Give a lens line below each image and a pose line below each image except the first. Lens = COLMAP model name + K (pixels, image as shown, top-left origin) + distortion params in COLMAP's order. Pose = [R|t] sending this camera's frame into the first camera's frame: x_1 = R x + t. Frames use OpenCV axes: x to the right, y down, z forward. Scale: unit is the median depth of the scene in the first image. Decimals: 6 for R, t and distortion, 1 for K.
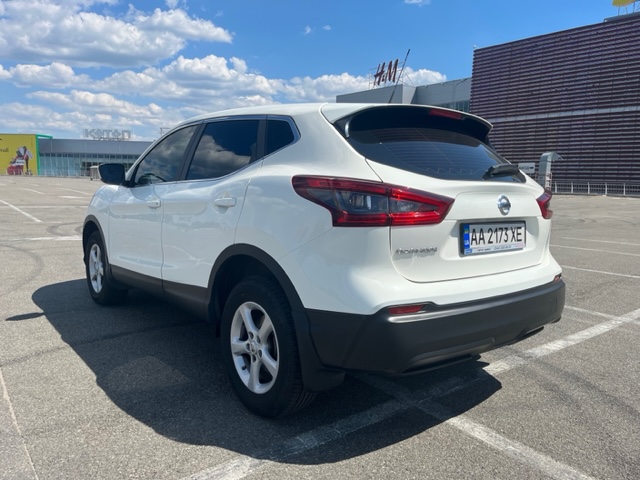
lens RADIAL K [[485.5, 0, 319.4], [0, 485.5, 237.4], [0, 0, 1]] dist [0.105727, -0.155753]
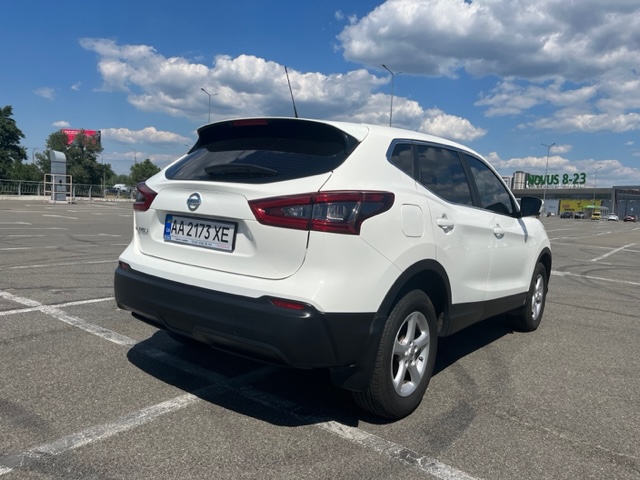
lens RADIAL K [[485.5, 0, 319.4], [0, 485.5, 237.4], [0, 0, 1]] dist [0.105727, -0.155753]
pose [[0.235238, 0.064780, -0.969777, 1.450082], [-0.164175, 0.986087, 0.026045, -0.059960], [0.957971, 0.153087, 0.242601, 0.992531]]
